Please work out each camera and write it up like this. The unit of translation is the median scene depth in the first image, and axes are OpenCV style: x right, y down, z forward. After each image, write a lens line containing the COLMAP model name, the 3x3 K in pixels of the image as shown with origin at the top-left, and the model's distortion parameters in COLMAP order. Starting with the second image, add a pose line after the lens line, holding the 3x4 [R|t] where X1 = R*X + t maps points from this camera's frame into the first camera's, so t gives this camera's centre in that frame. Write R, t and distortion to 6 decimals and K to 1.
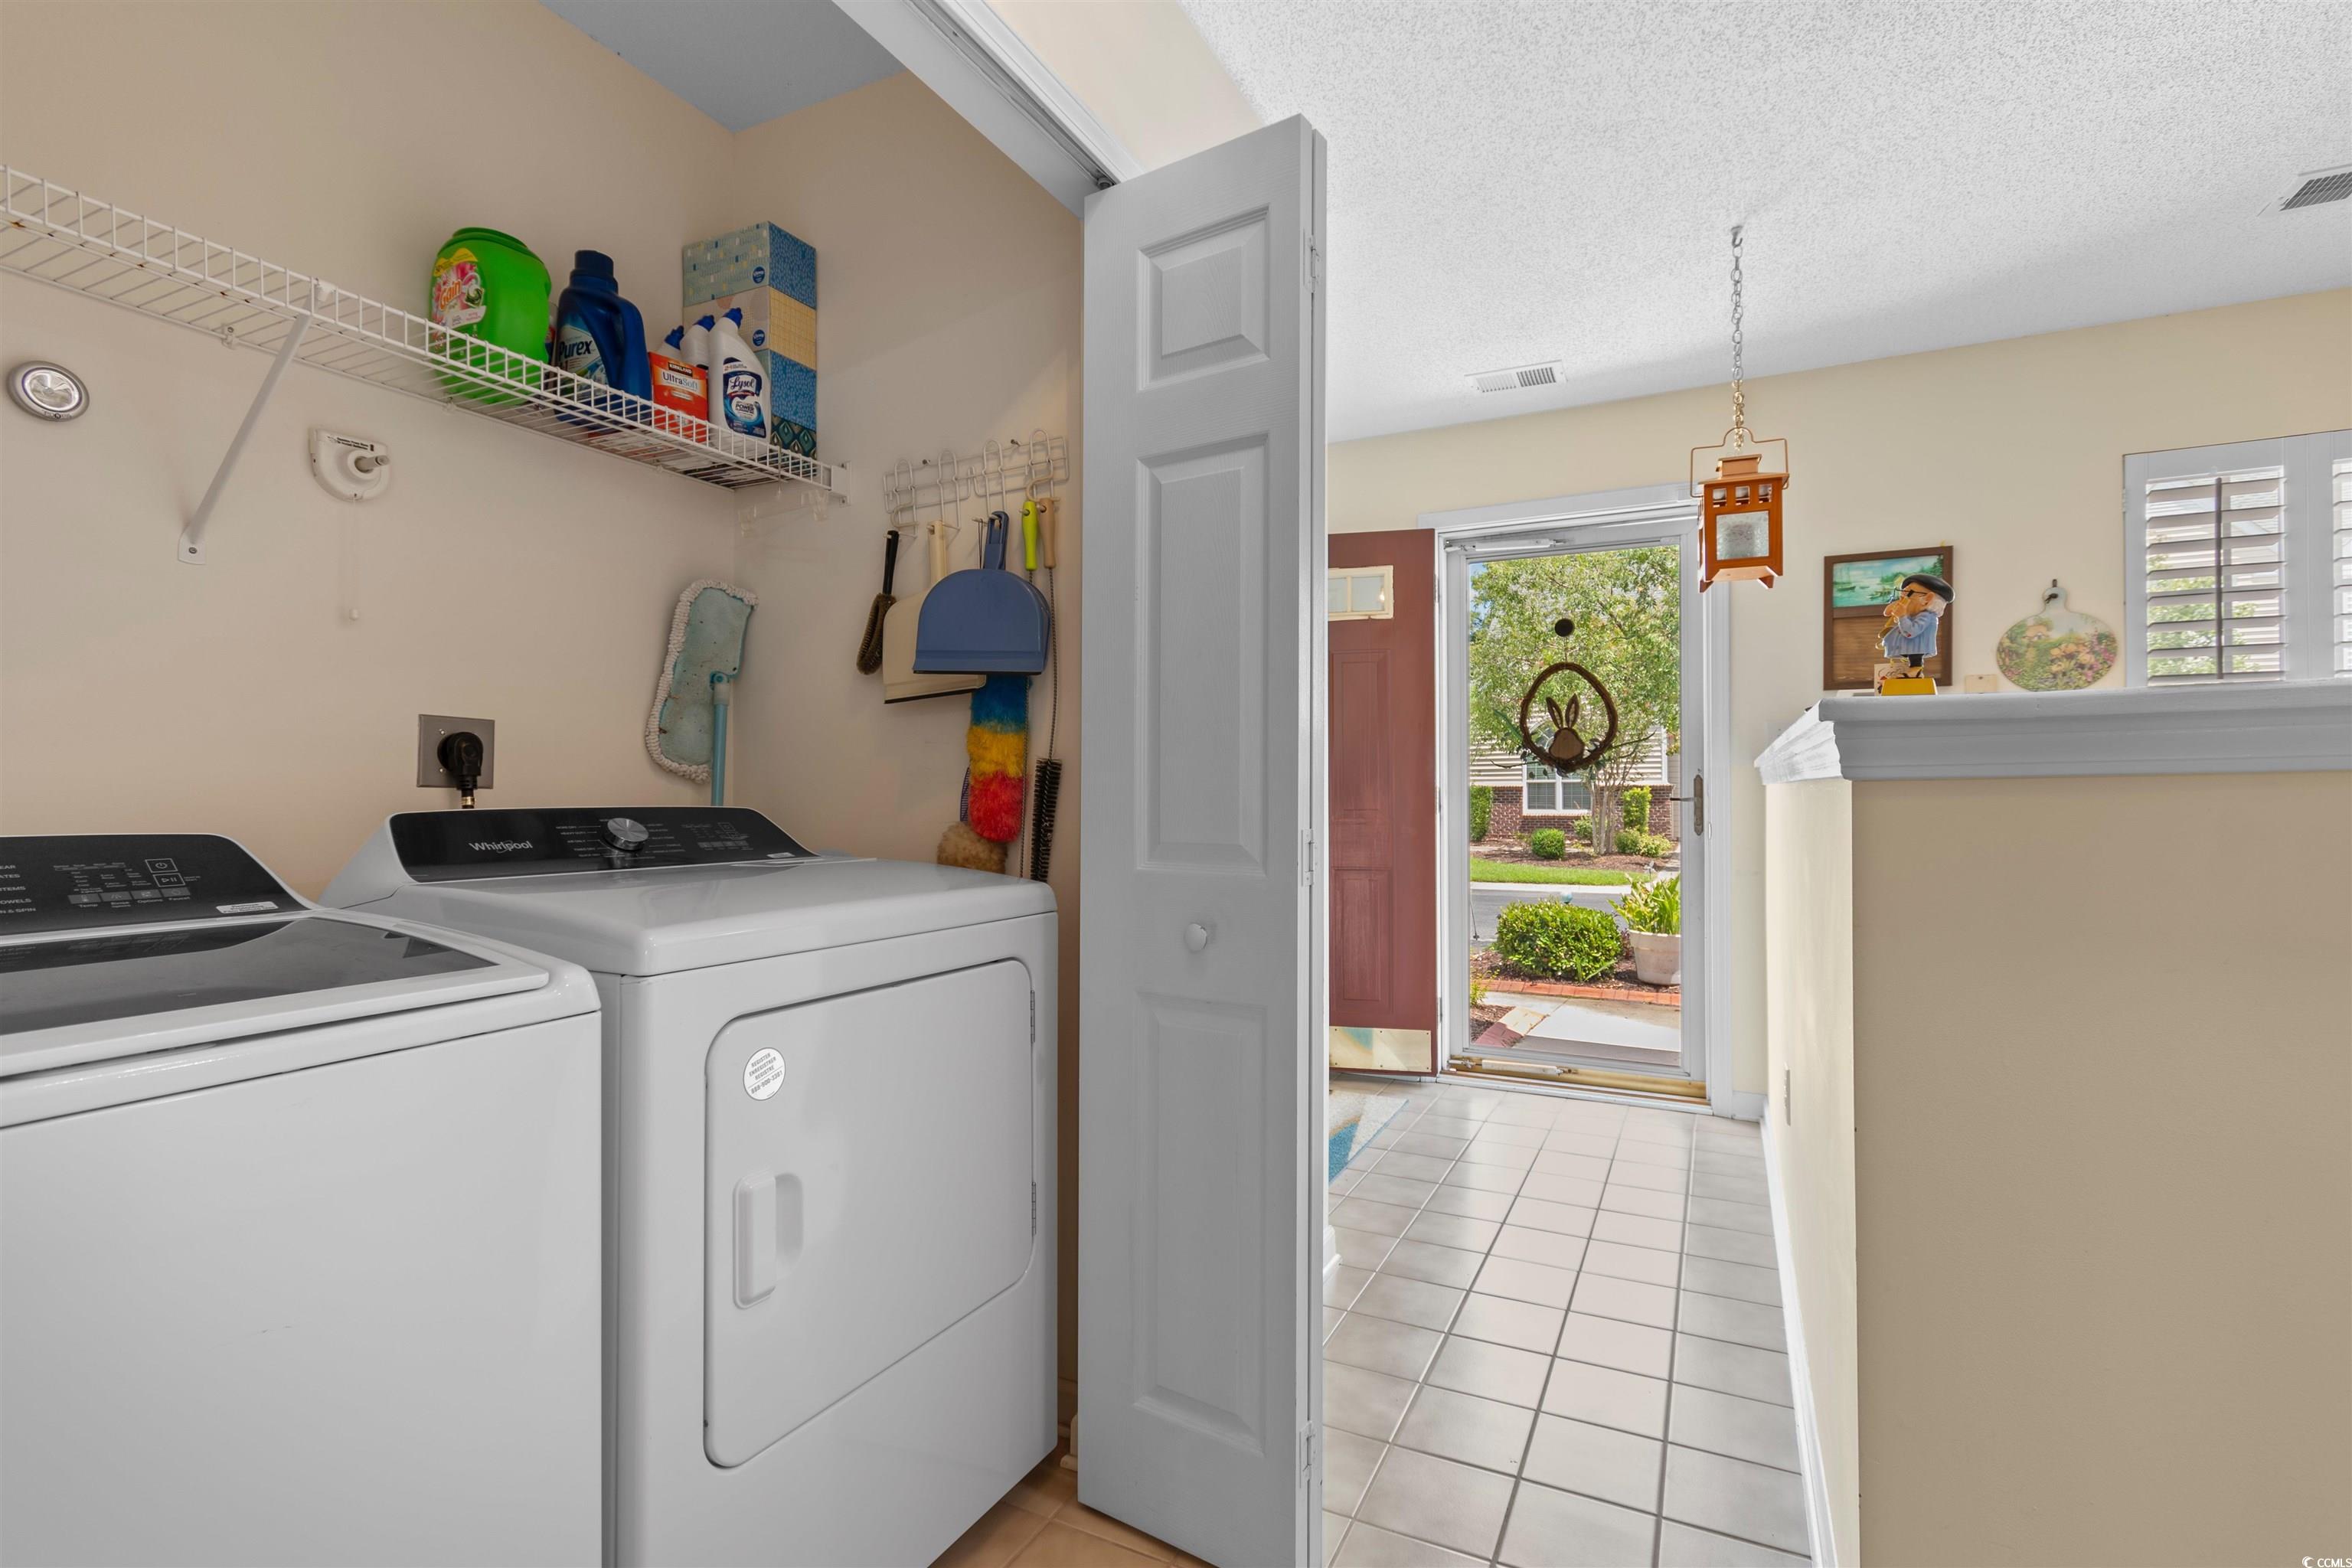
lens RADIAL K [[1036.0, 0, 1181.3], [0, 1036.0, 782.4], [0, 0, 1]] dist [0.003552, -0.001231]
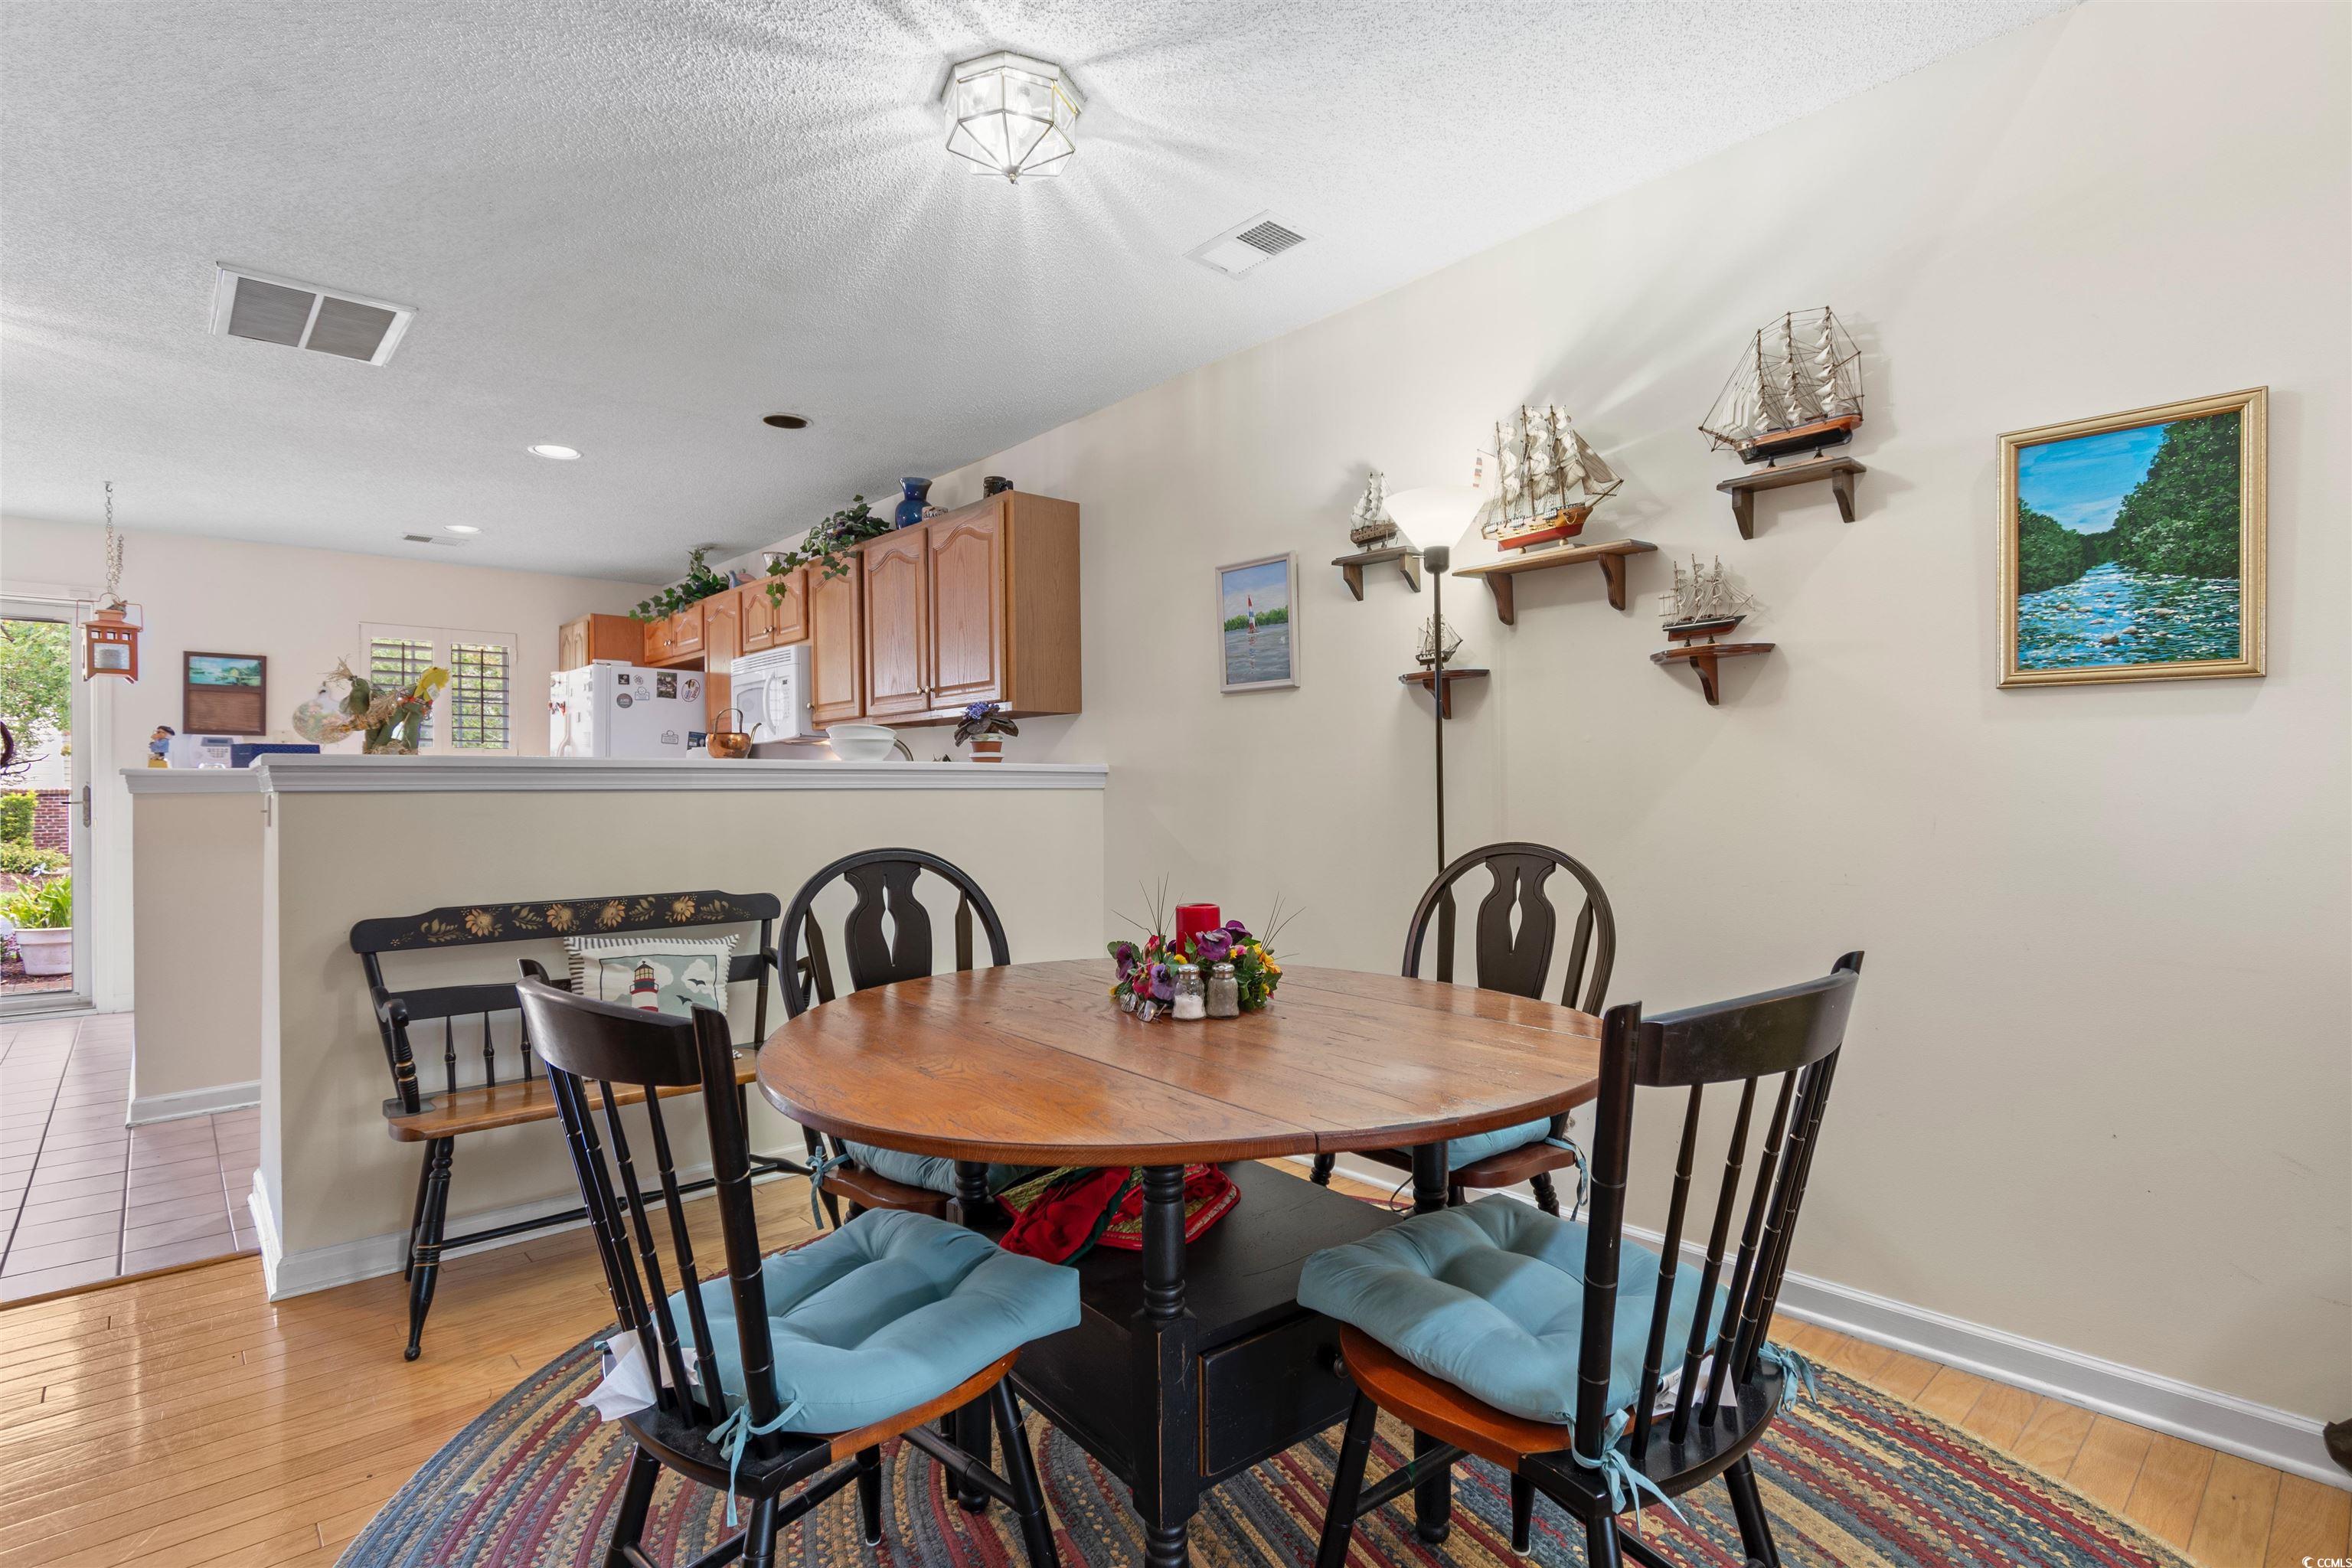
lens RADIAL K [[1147.4, 0, 1177.5], [0, 1147.4, 792.6], [0, 0, 1]] dist [0.008217, -0.006417]
pose [[0.355515, -0.000535, 0.934670, -0.516930], [-0.005725, 0.999980, 0.002750, -0.012408], [-0.934653, -0.006329, 0.355505, -1.114593]]
